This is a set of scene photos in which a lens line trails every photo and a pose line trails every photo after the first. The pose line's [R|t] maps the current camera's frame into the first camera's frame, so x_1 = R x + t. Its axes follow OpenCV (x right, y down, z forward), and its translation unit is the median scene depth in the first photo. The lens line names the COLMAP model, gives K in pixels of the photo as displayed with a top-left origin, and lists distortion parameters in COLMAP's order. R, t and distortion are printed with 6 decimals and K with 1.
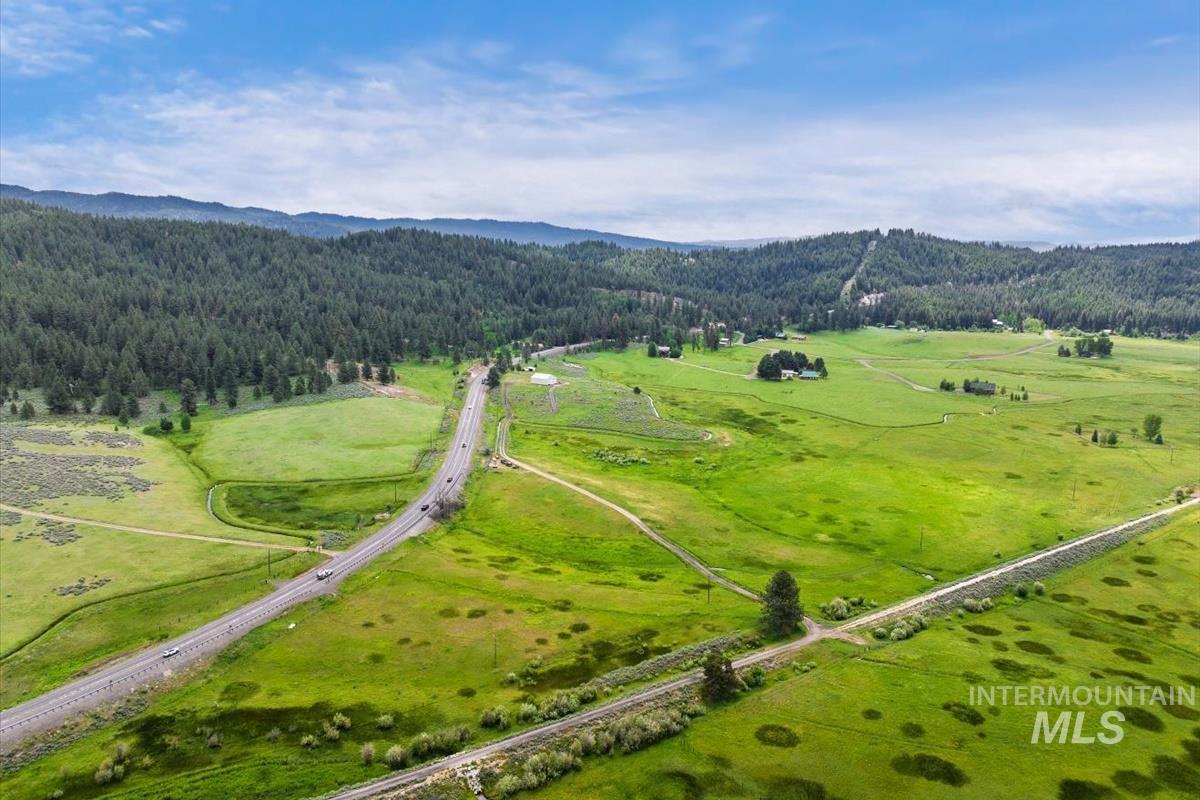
lens RADIAL K [[842.6, 0, 598.6], [0, 842.6, 387.8], [0, 0, 1]] dist [-0.028588, -0.020078]
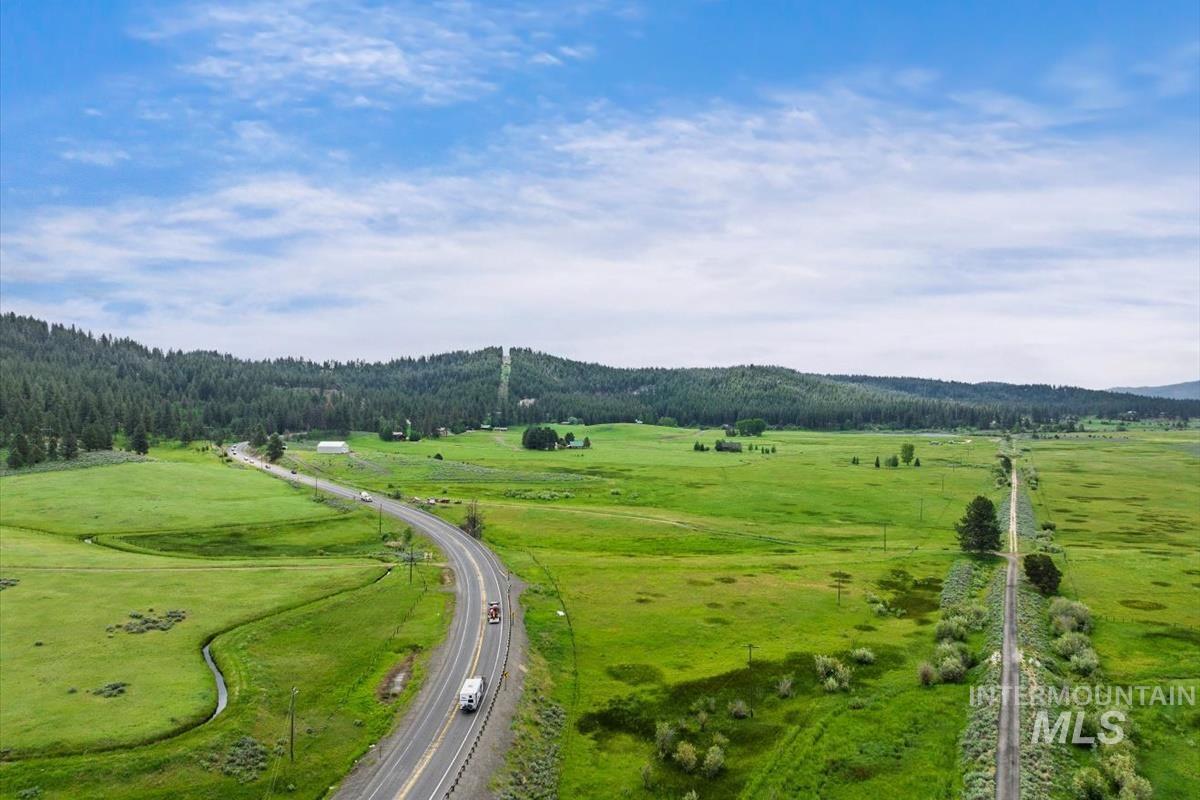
lens RADIAL K [[842.6, 0, 598.6], [0, 842.6, 387.8], [0, 0, 1]] dist [-0.028588, -0.020078]
pose [[0.864846, 0.009094, 0.501956, -0.351355], [0.074787, 0.986346, -0.146725, 0.101219], [-0.496436, 0.164434, 0.852357, 0.169237]]
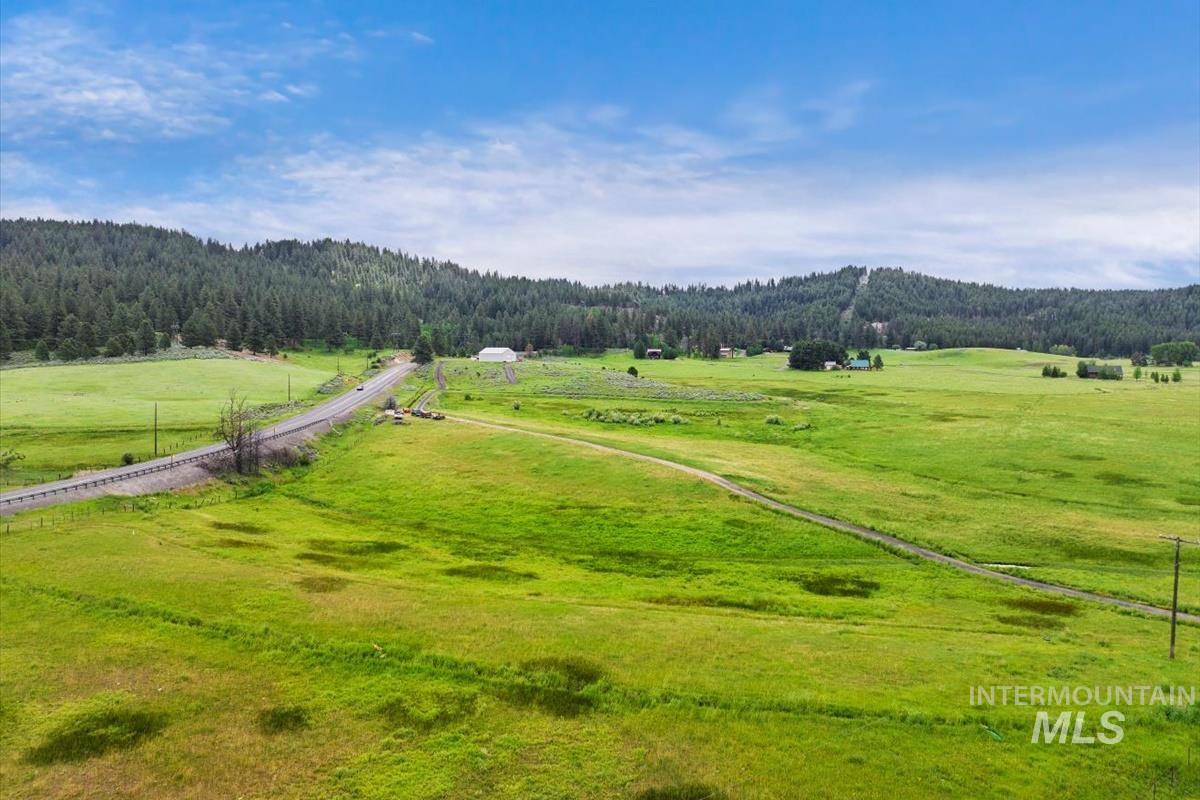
lens RADIAL K [[842.6, 0, 598.6], [0, 842.6, 387.8], [0, 0, 1]] dist [-0.028588, -0.020078]
pose [[0.998708, -0.000210, 0.050821, -0.023413], [0.005032, 0.995486, -0.094775, 0.110025], [-0.050571, 0.094908, 0.994201, 0.421761]]
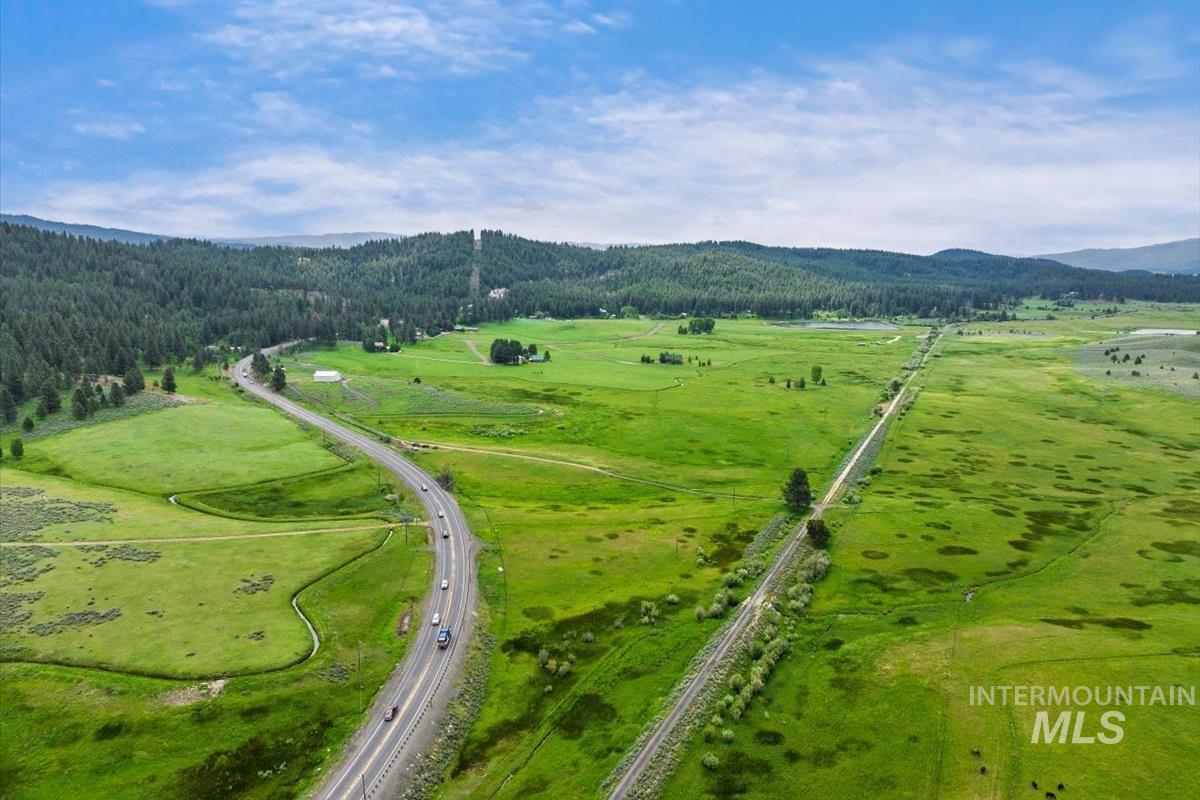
lens RADIAL K [[842.6, 0, 598.6], [0, 842.6, 387.8], [0, 0, 1]] dist [-0.028588, -0.020078]
pose [[0.850455, -0.078992, 0.520083, -0.422645], [0.078102, 0.996665, 0.023662, 0.006598], [-0.520217, 0.020496, 0.853788, -0.043671]]
